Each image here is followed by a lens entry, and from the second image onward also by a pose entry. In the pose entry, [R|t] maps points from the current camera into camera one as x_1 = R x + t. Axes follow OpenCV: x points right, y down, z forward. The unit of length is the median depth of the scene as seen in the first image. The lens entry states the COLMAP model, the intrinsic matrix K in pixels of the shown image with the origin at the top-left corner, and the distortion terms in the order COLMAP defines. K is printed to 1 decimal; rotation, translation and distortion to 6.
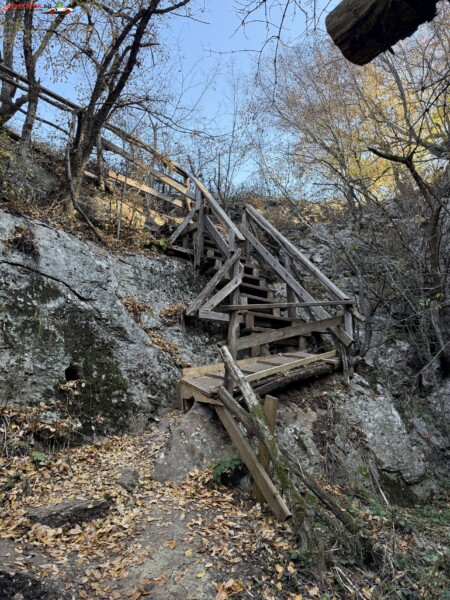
lens RADIAL K [[418.4, 0, 224.8], [0, 418.4, 300.1], [0, 0, 1]] dist [0.077238, -0.080484]
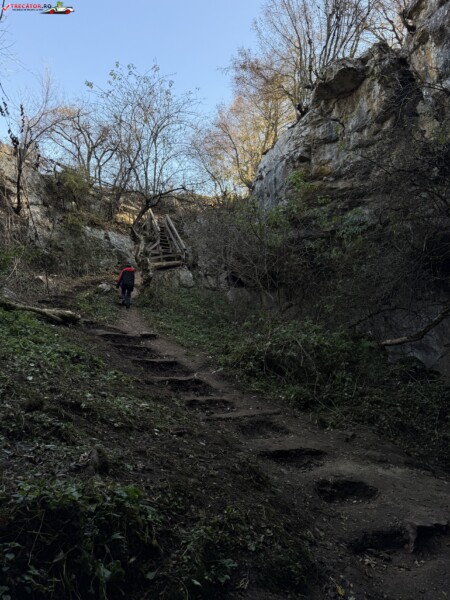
lens RADIAL K [[418.4, 0, 225.3], [0, 418.4, 299.9], [0, 0, 1]] dist [0.077238, -0.080484]
pose [[0.999956, 0.006045, 0.007177, 0.785012], [-0.007206, 0.984592, 0.174719, -0.254576], [-0.006010, -0.174763, 0.984592, -3.586329]]
